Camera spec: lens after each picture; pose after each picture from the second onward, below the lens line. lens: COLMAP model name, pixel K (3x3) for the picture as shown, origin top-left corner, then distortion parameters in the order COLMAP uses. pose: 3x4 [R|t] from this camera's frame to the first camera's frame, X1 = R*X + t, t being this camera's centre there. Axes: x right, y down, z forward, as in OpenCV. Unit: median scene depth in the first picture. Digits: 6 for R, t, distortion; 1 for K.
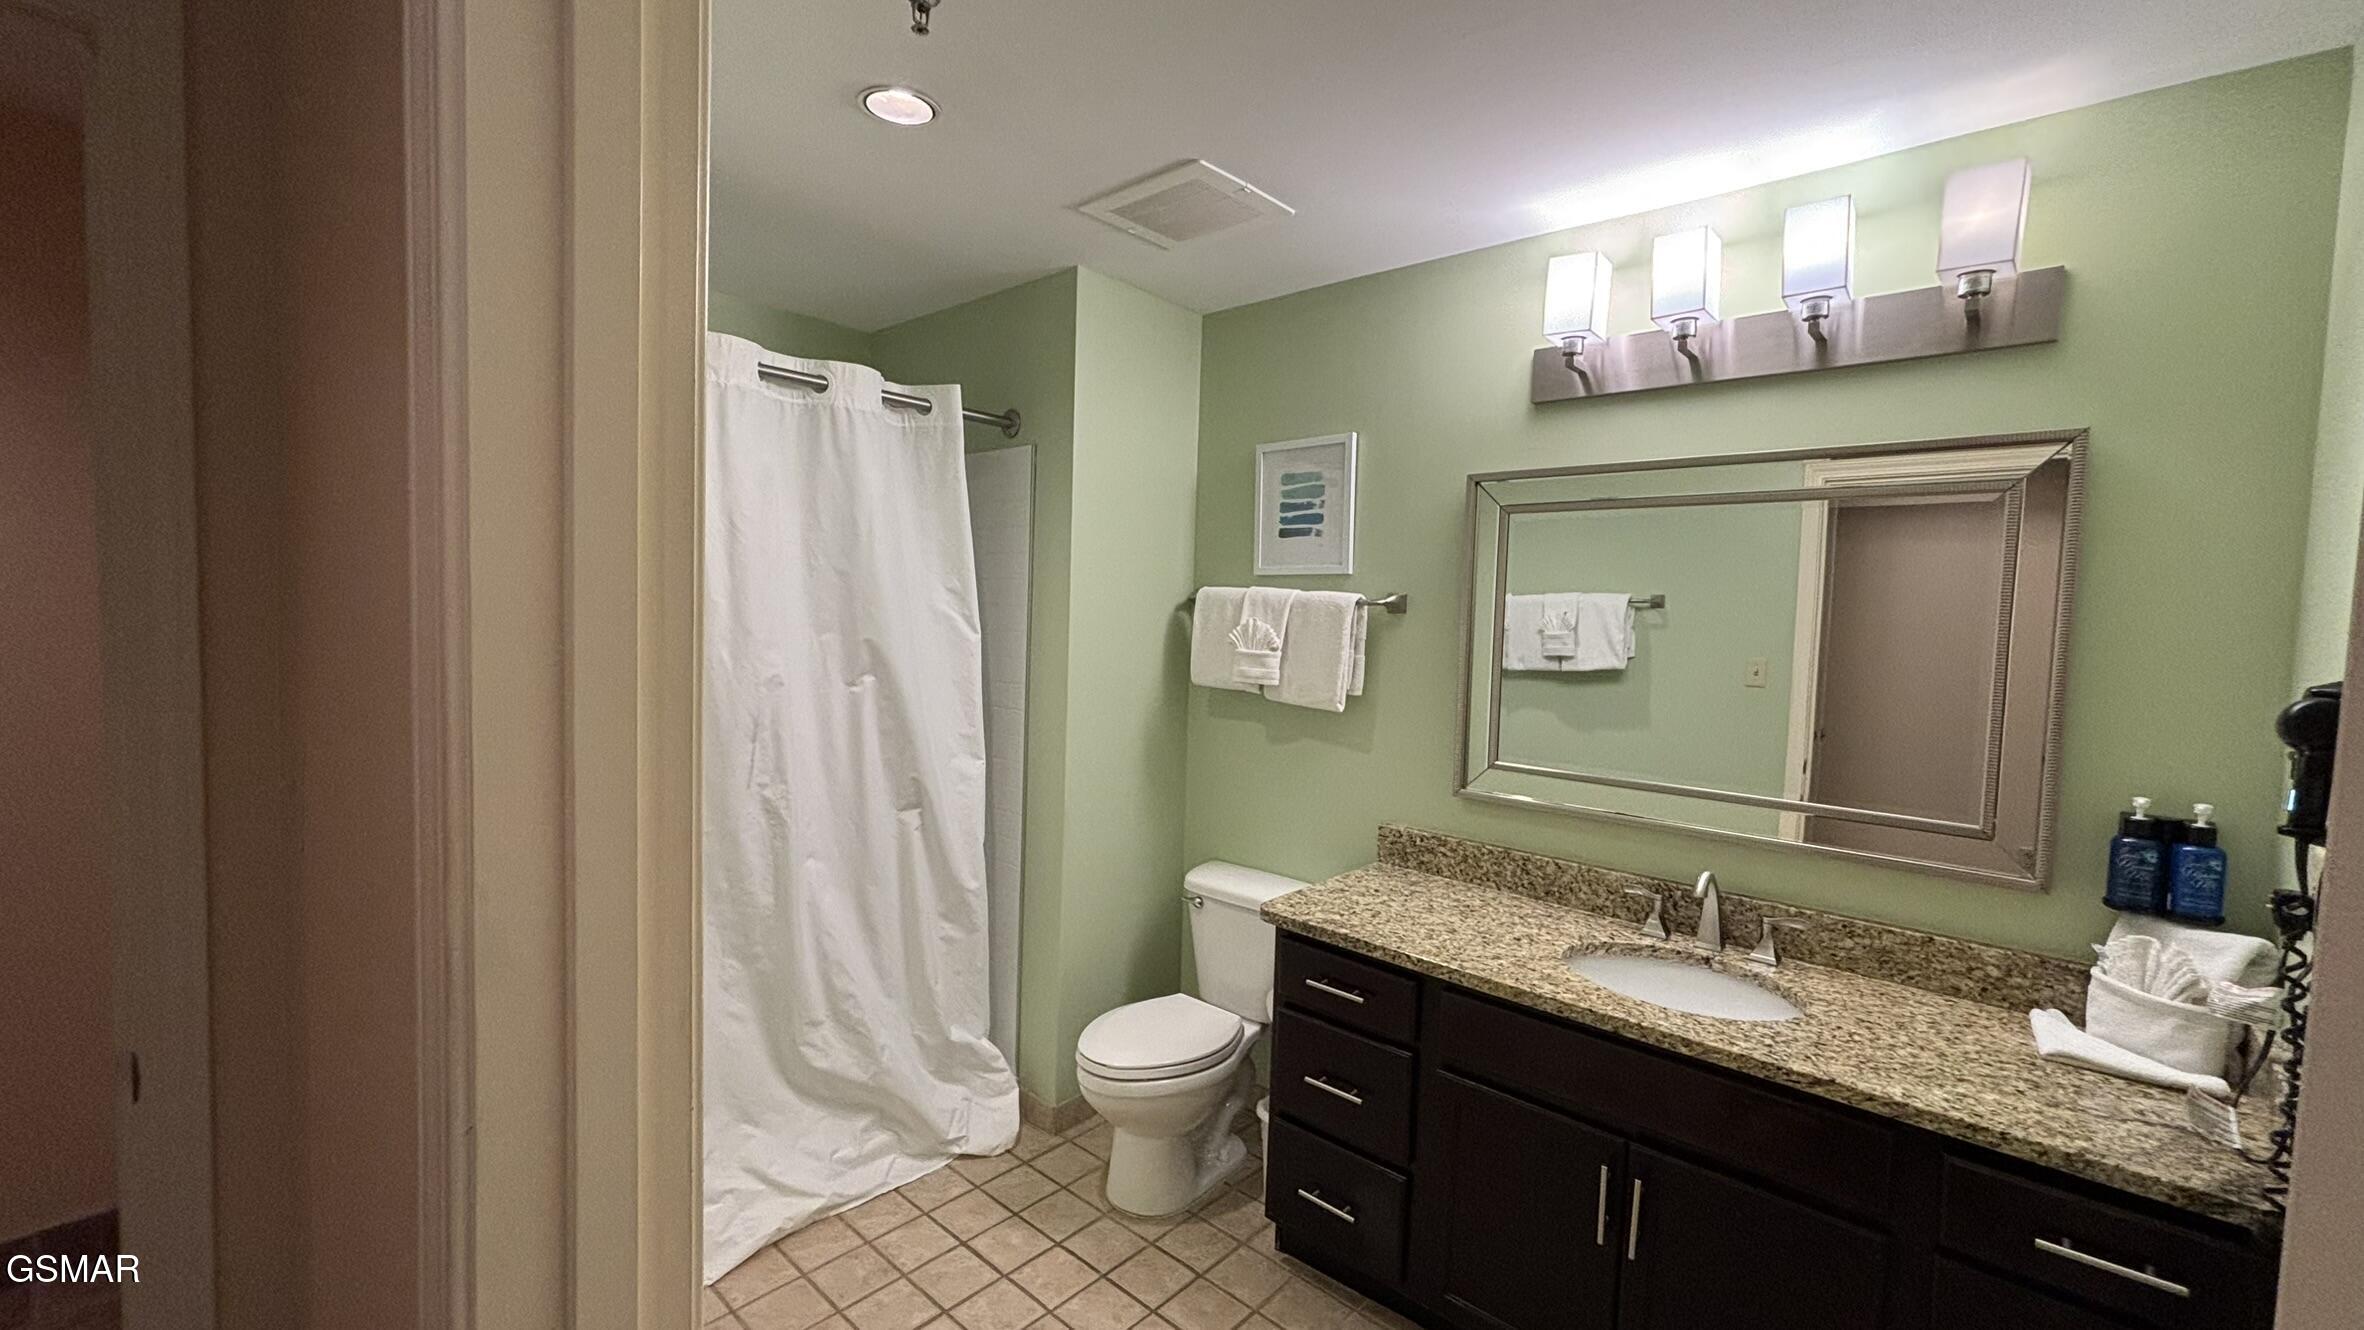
lens RADIAL K [[953.7, 0, 1184.7], [0, 953.7, 656.7], [0, 0, 1]] dist [-0.002445, 0.000008]
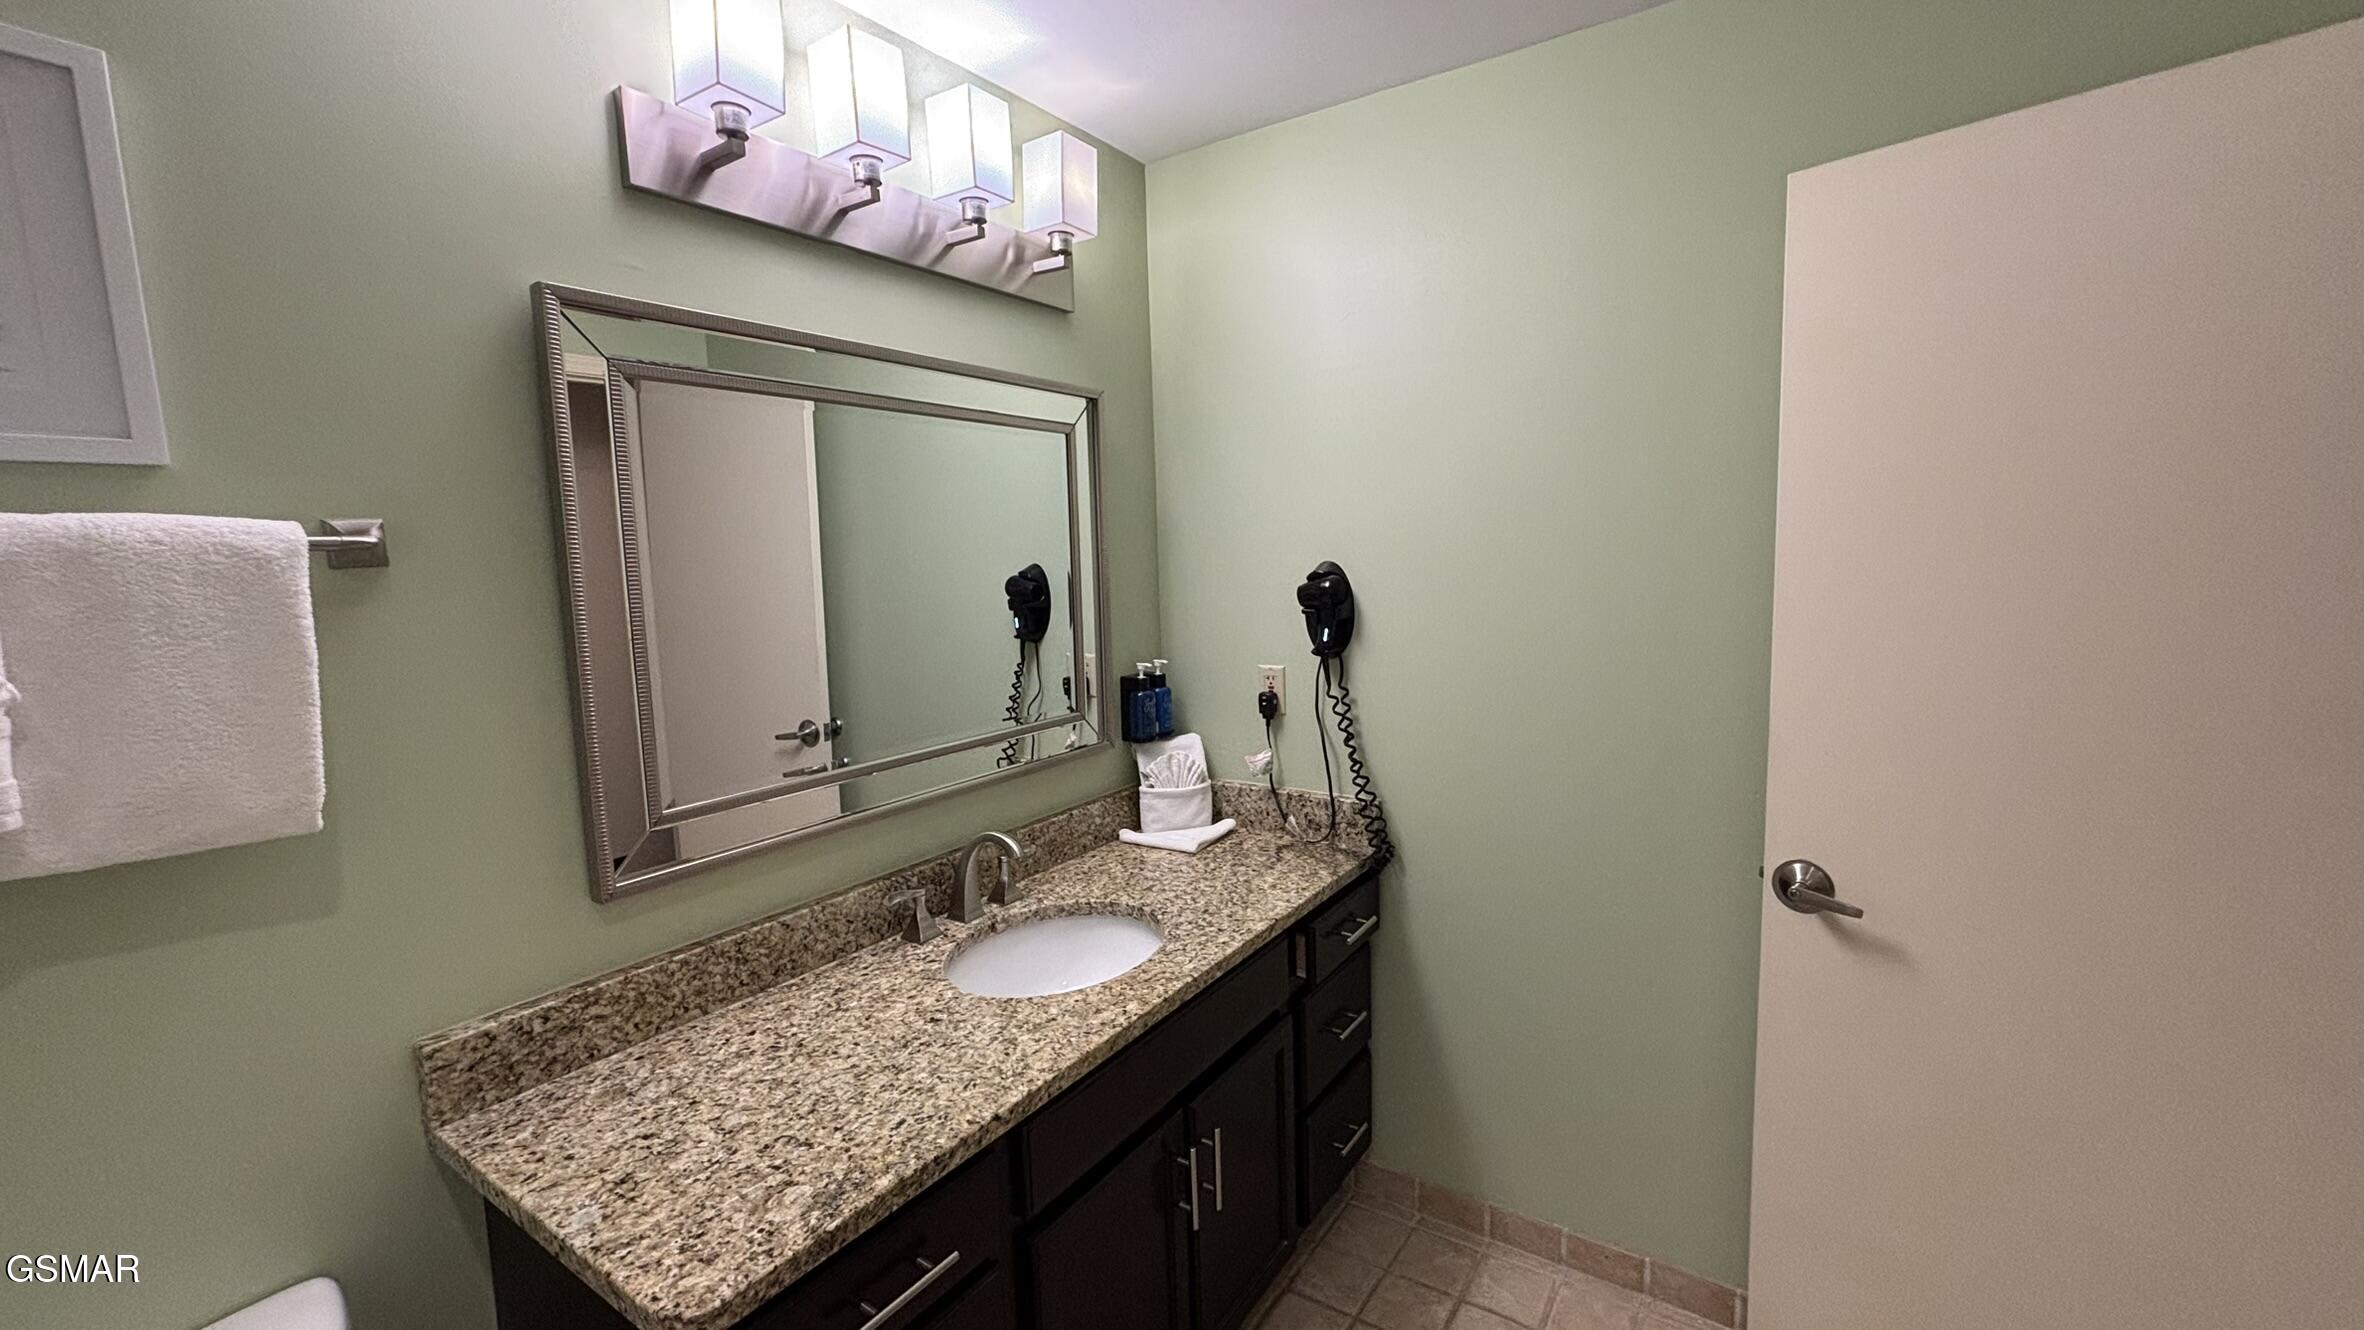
lens RADIAL K [[953.7, 0, 1184.7], [0, 953.7, 656.7], [0, 0, 1]] dist [-0.002445, 0.000008]
pose [[-0.142693, -0.139468, 0.979892, -0.345152], [0.072750, 0.985867, 0.150913, -0.060241], [-0.987090, 0.092821, -0.130530, 0.956063]]
